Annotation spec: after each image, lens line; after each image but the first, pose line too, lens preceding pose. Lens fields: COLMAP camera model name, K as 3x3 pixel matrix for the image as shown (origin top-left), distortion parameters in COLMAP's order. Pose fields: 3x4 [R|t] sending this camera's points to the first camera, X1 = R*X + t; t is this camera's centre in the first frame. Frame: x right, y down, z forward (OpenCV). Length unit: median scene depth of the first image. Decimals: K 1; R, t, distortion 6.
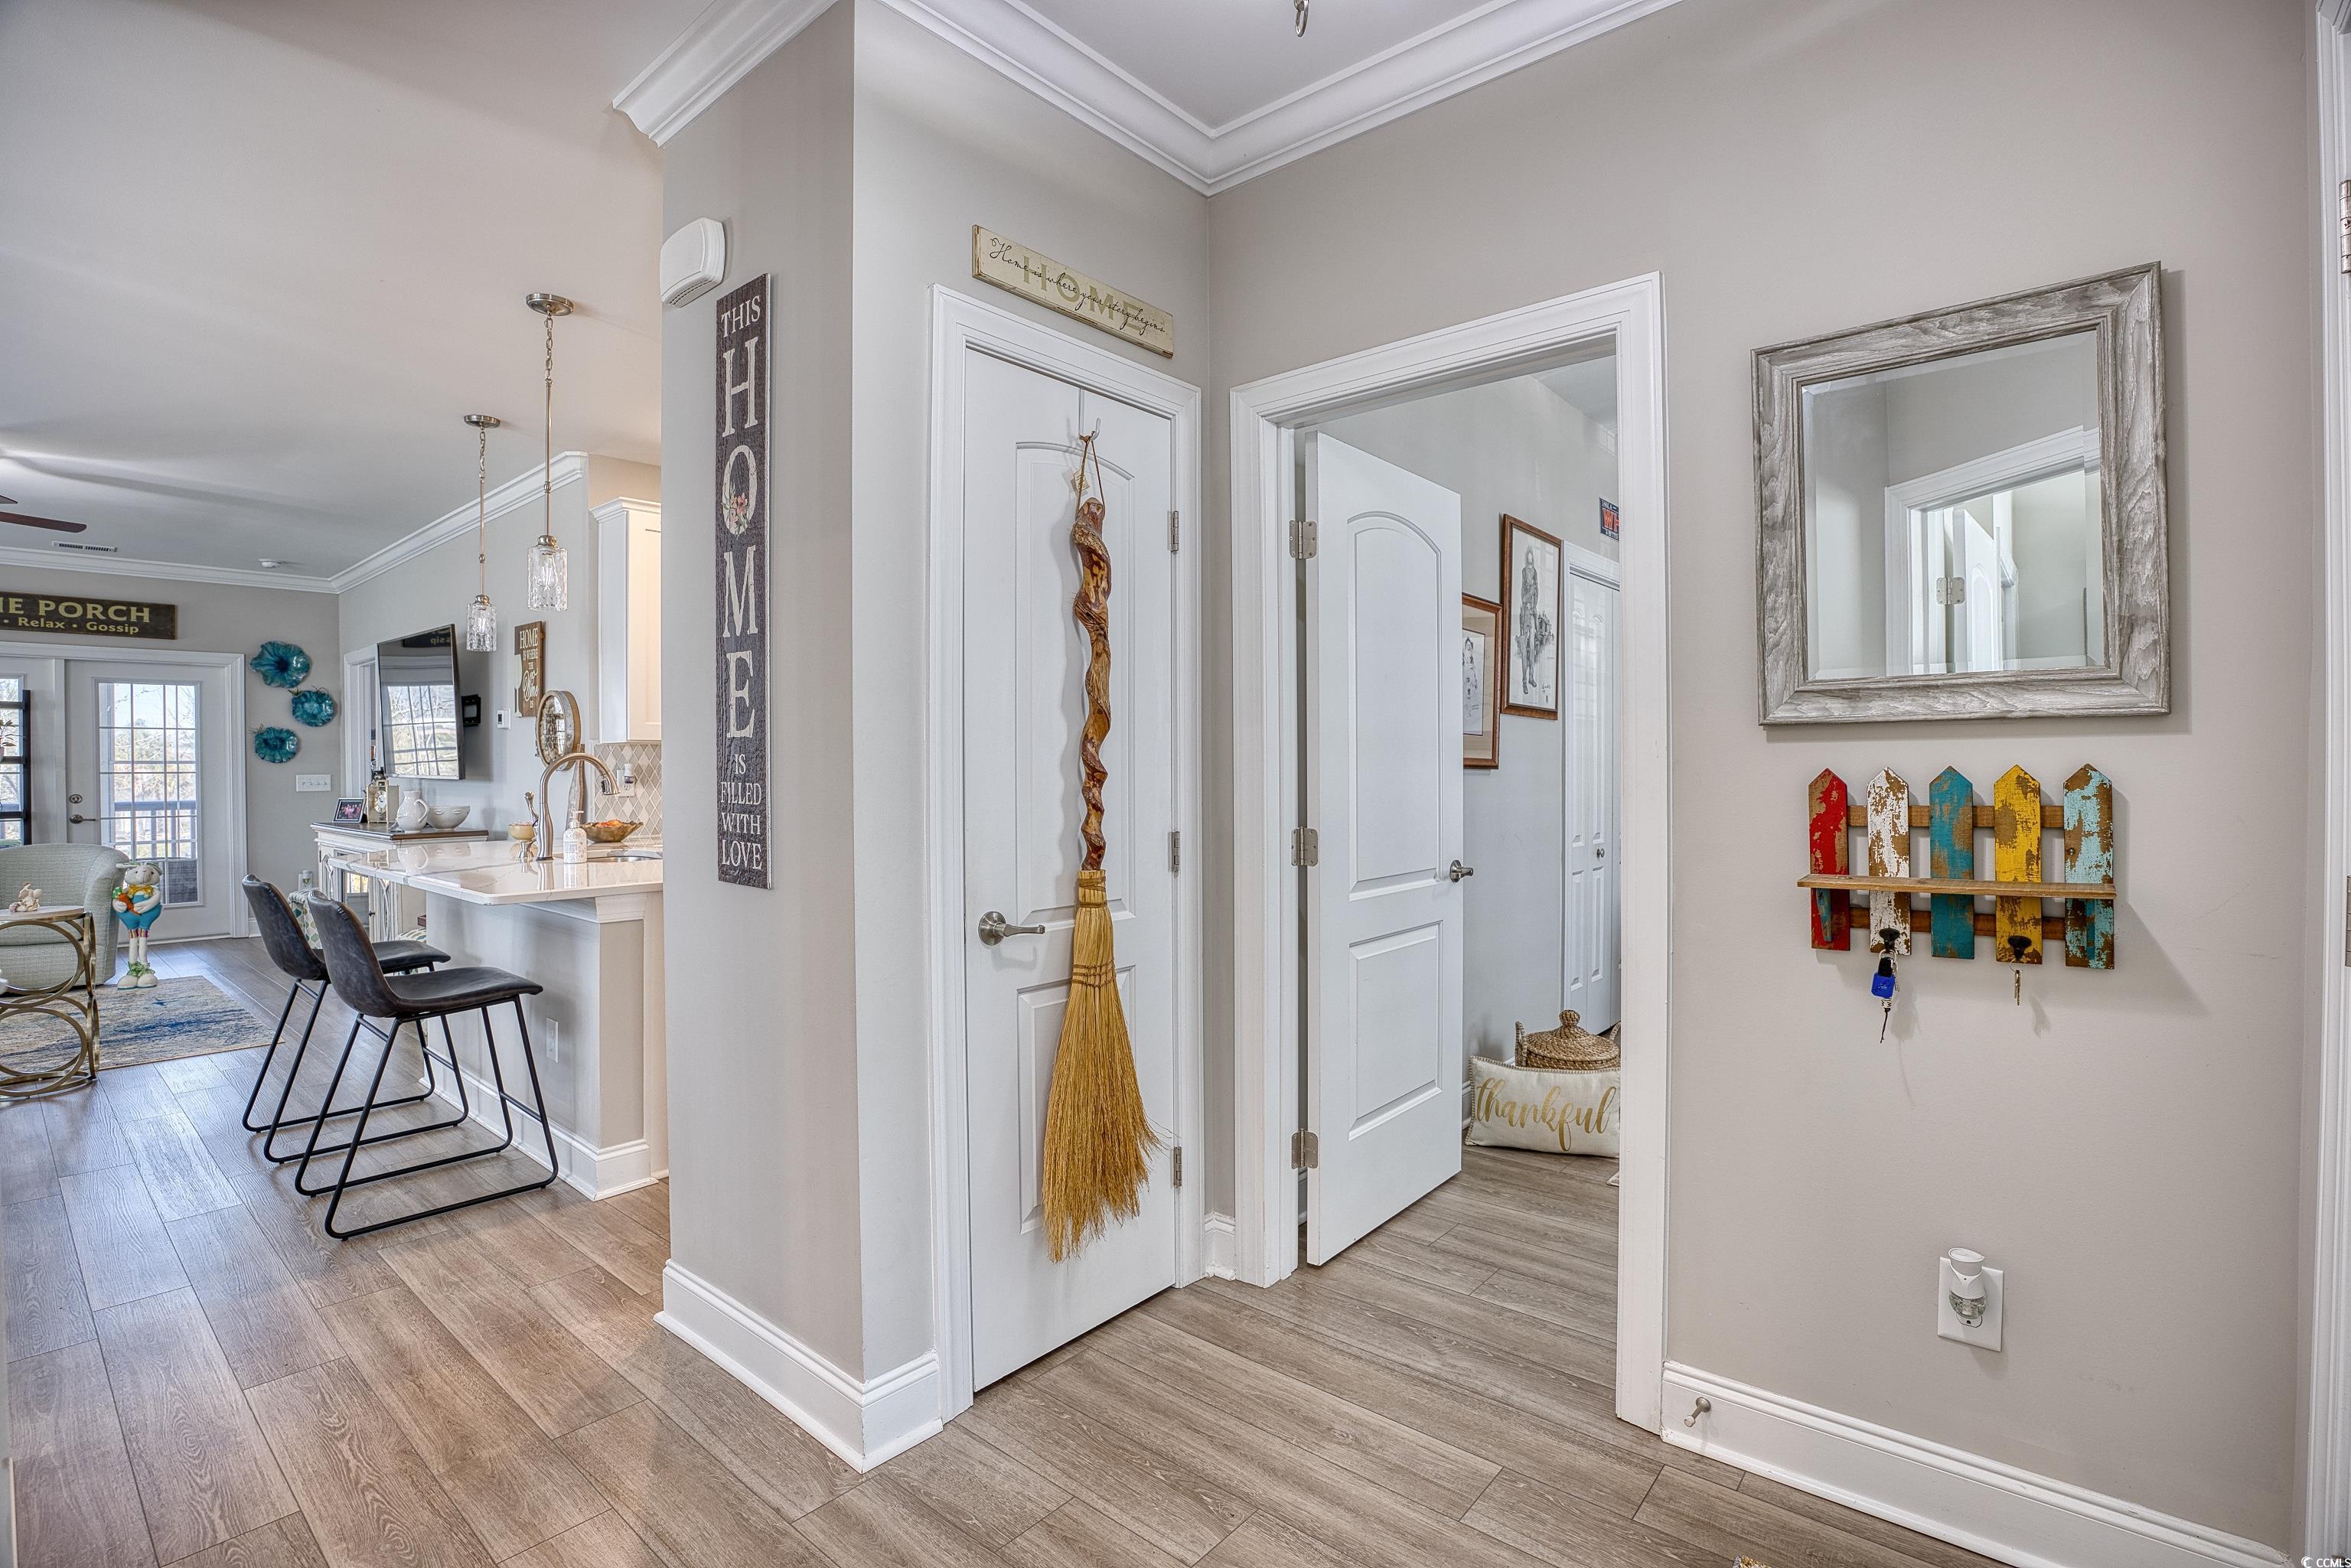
lens RADIAL K [[1092.9, 0, 1174.4], [0, 1092.9, 775.9], [0, 0, 1]] dist [-0.065723, 0.017892]
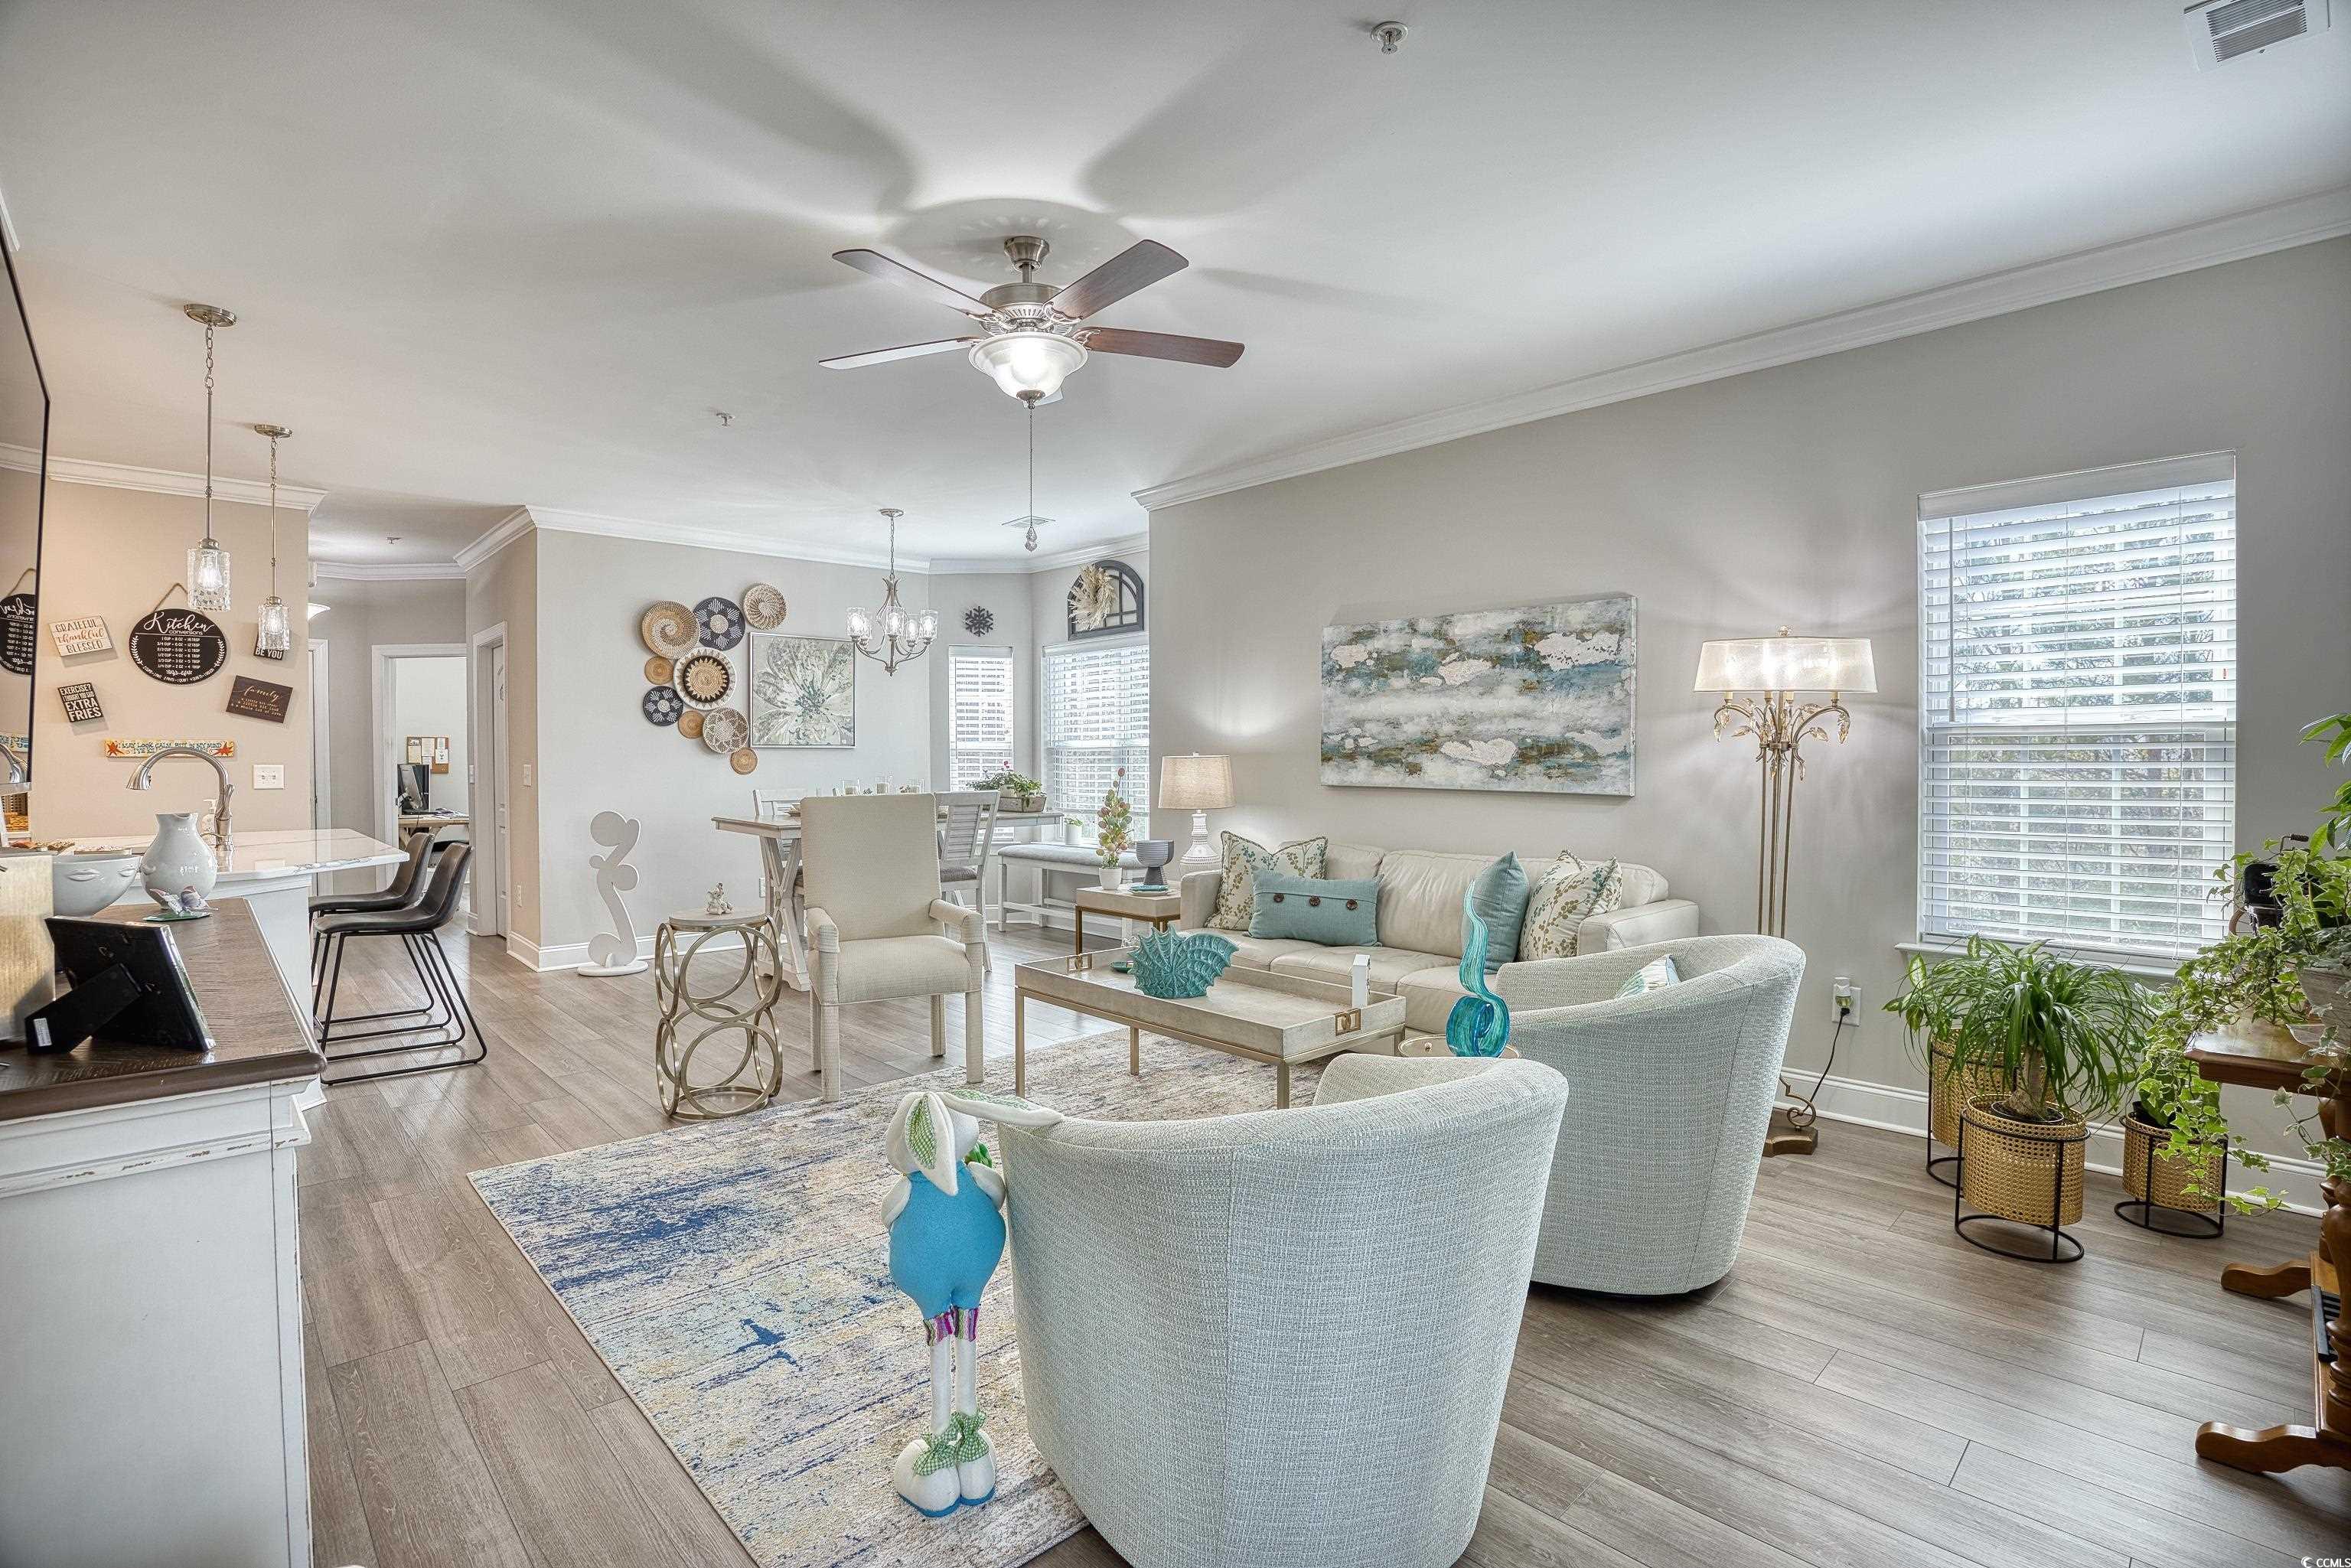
lens RADIAL K [[1092.9, 0, 1174.4], [0, 1092.9, 775.9], [0, 0, 1]] dist [-0.065723, 0.017892]
pose [[-0.994422, 0.006437, 0.105274, -0.920234], [0.009249, 0.999613, 0.026246, -0.006146], [-0.105064, 0.027073, -0.994097, 1.085330]]
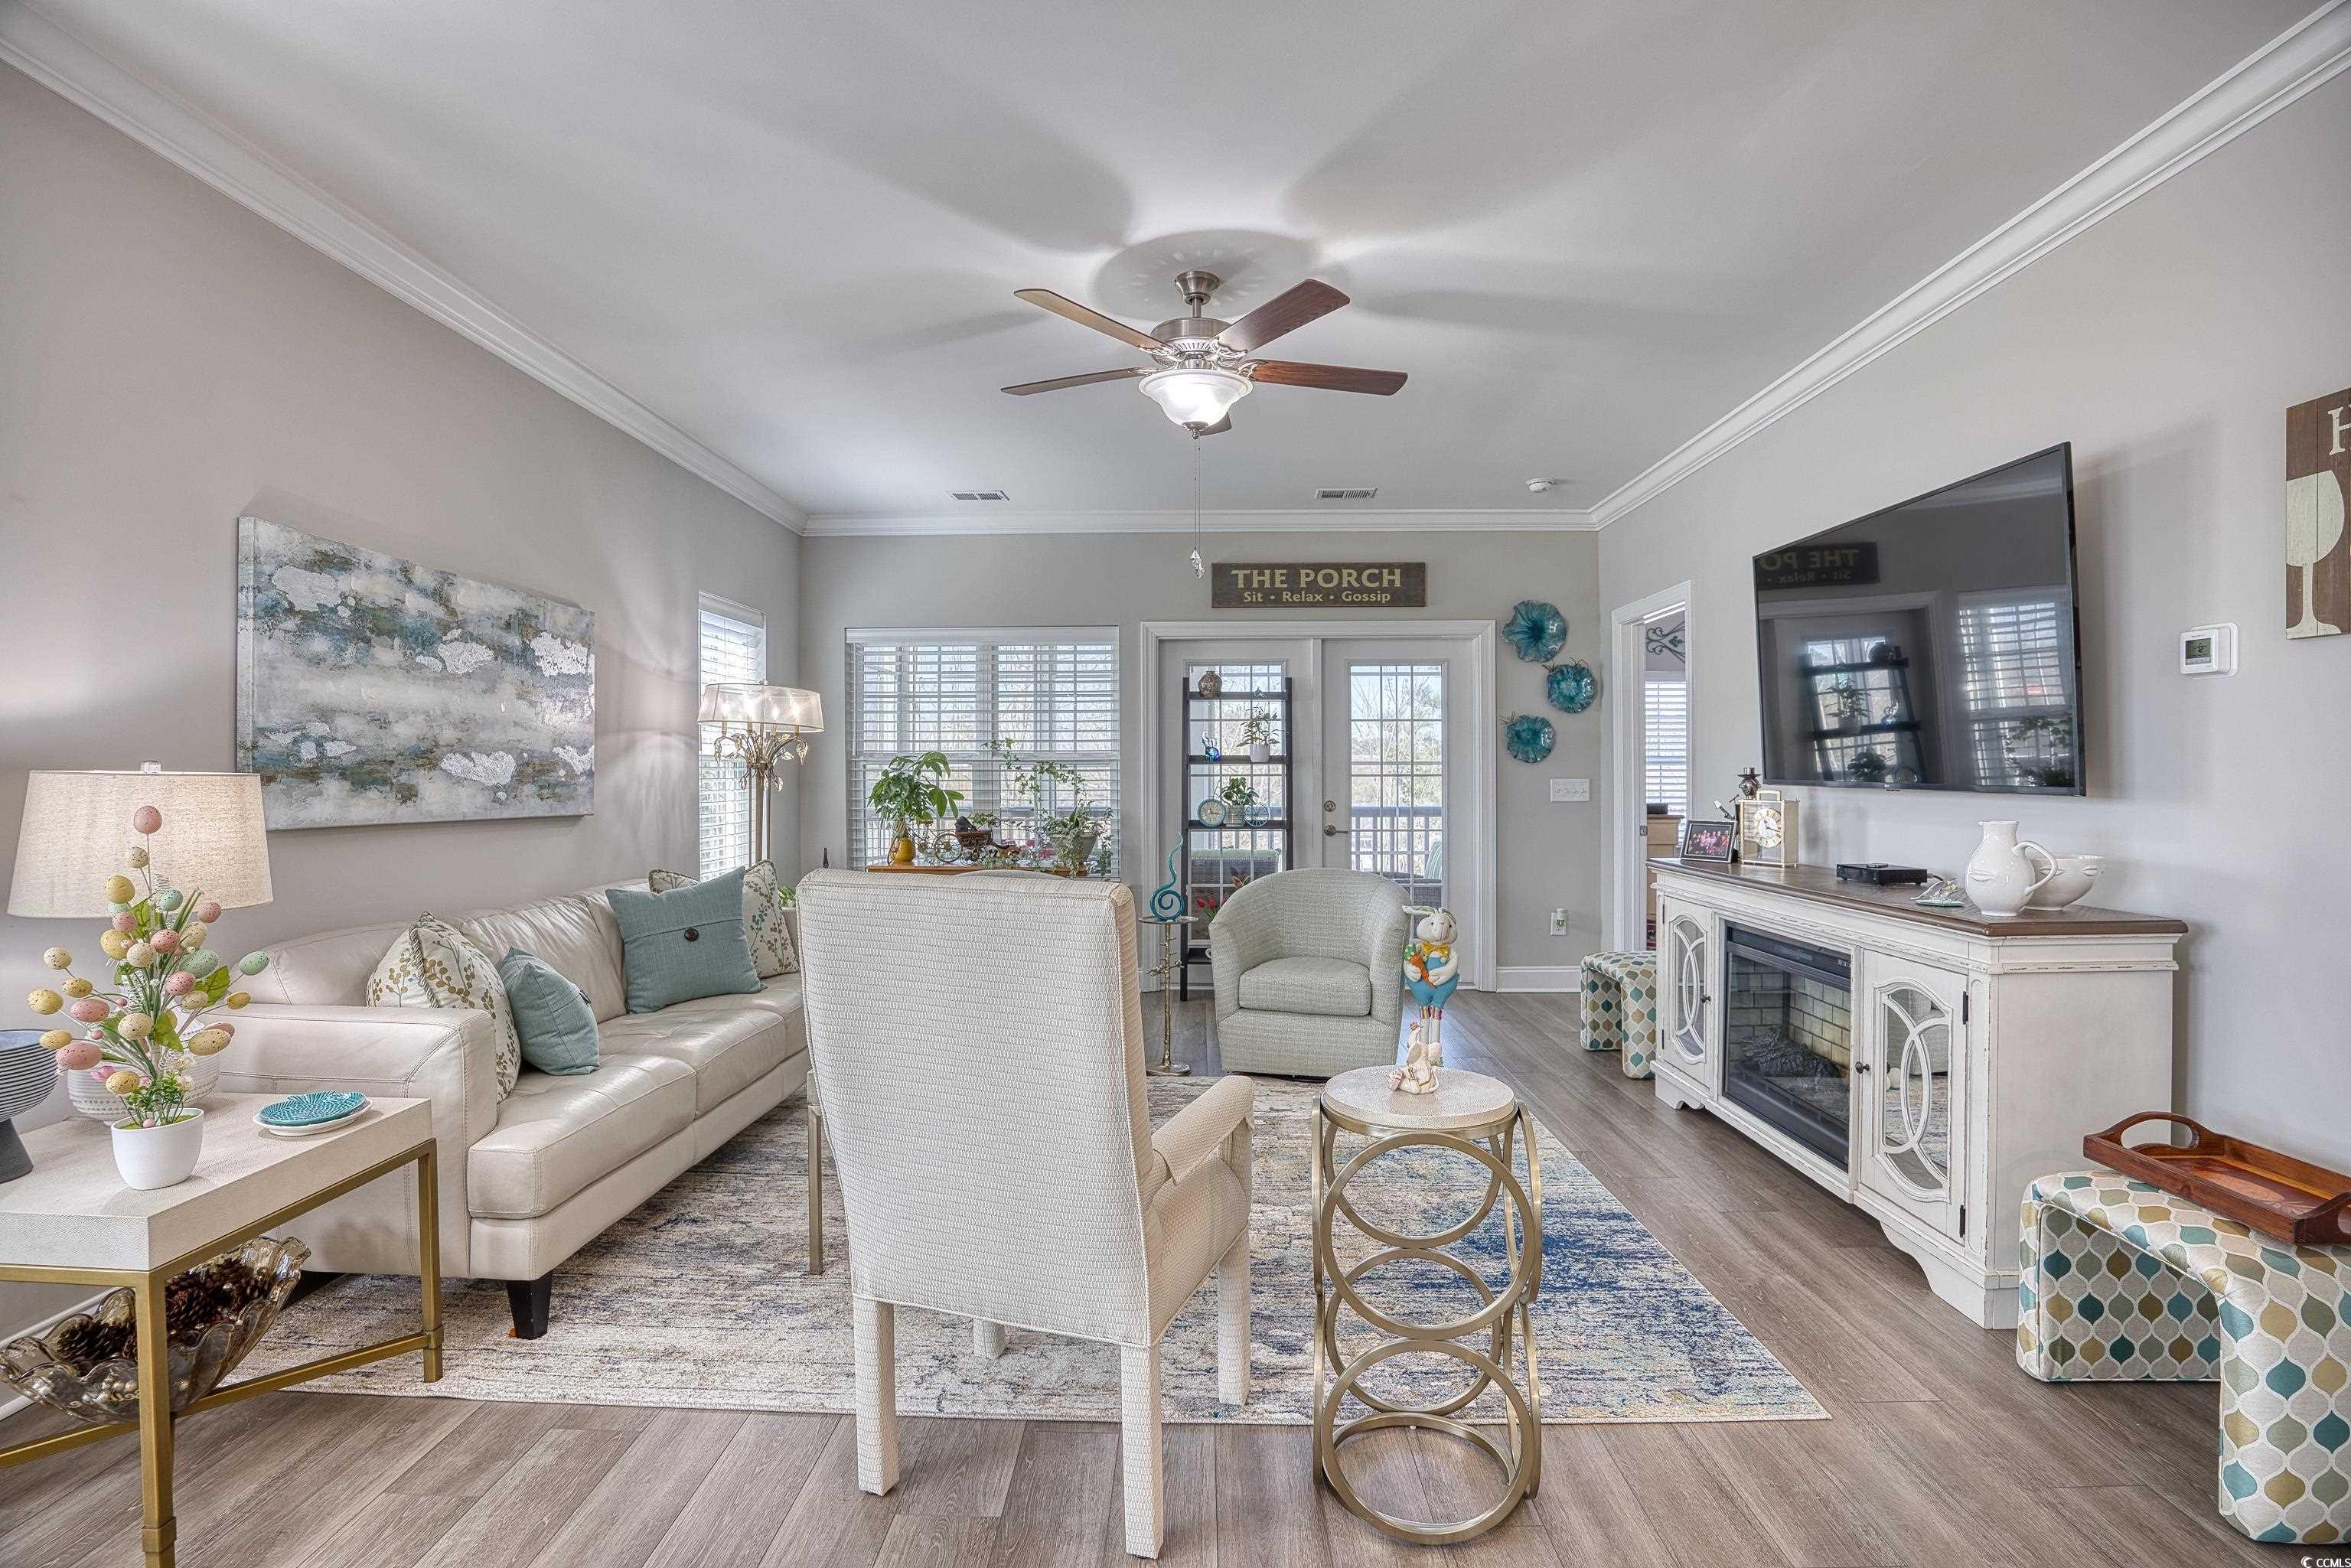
lens RADIAL K [[1092.9, 0, 1174.4], [0, 1092.9, 775.9], [0, 0, 1]] dist [-0.065723, 0.017892]
pose [[0.629720, 0.005088, -0.776806, -0.466251], [-0.008643, 0.999963, -0.000456, -0.000851], [0.776774, 0.007001, 0.629740, 0.357778]]
